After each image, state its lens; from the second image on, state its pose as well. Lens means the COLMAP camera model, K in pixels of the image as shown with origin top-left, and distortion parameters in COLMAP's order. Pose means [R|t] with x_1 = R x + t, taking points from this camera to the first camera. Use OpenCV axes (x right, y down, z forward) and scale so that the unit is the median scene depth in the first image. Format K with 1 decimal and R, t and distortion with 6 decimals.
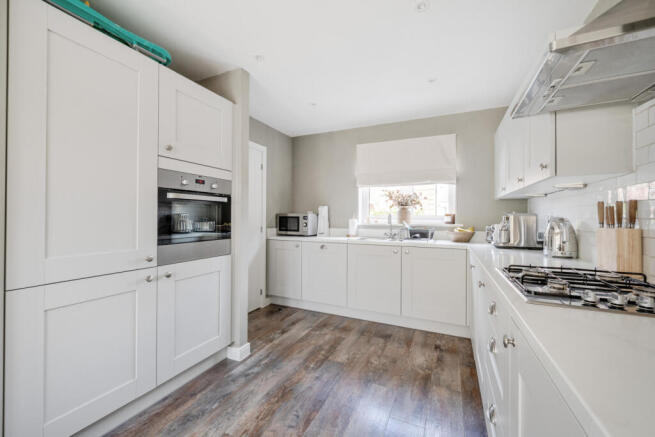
lens RADIAL K [[263.8, 0, 328.2], [0, 263.8, 217.1], [0, 0, 1]] dist [-0.002136, -0.000350]
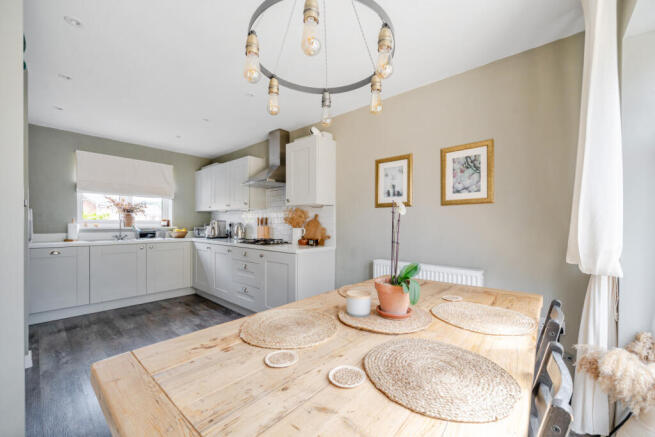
lens RADIAL K [[257.2, 0, 325.6], [0, 257.2, 221.8], [0, 0, 1]] dist [-0.000894, -0.000051]
pose [[0.286121, 0.000900, 0.958193, -0.958963], [-0.007147, 0.999974, 0.001195, -0.011632], [-0.958167, -0.007190, 0.286120, -0.346927]]
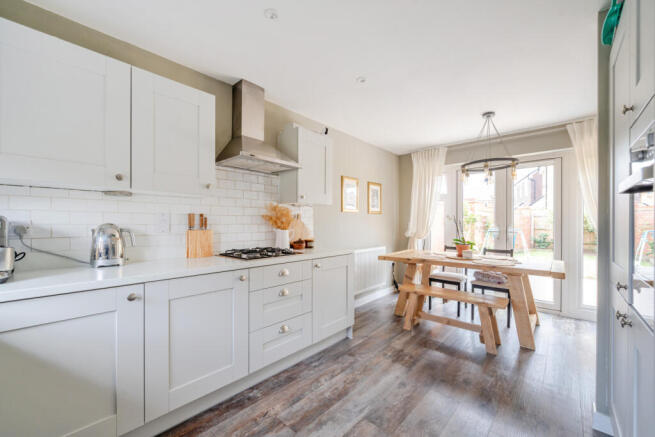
lens RADIAL K [[263.8, 0, 323.4], [0, 263.8, 224.4], [0, 0, 1]] dist [-0.002136, -0.000350]
pose [[-0.950208, -0.006260, 0.311554, -0.097341], [-0.006382, 0.999979, 0.000628, -0.001326], [-0.311552, -0.001392, -0.950228, 1.409937]]
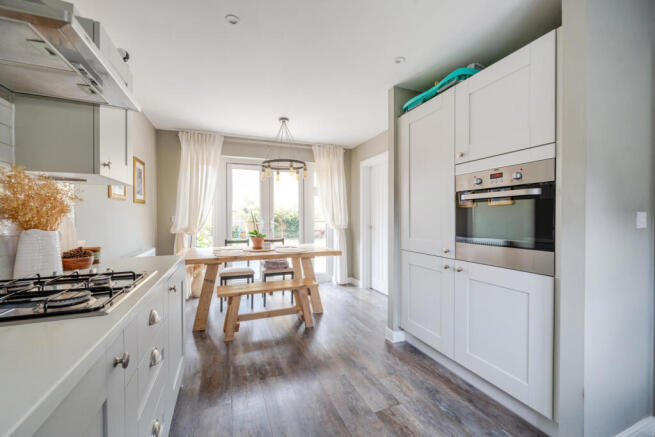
lens RADIAL K [[263.8, 0, 328.0], [0, 263.8, 219.2], [0, 0, 1]] dist [-0.002136, -0.000350]
pose [[-0.692914, 0.002309, -0.721017, 0.461178], [0.002637, 0.999996, 0.000668, 0.004315], [0.721015, -0.001438, -0.692918, 1.094091]]
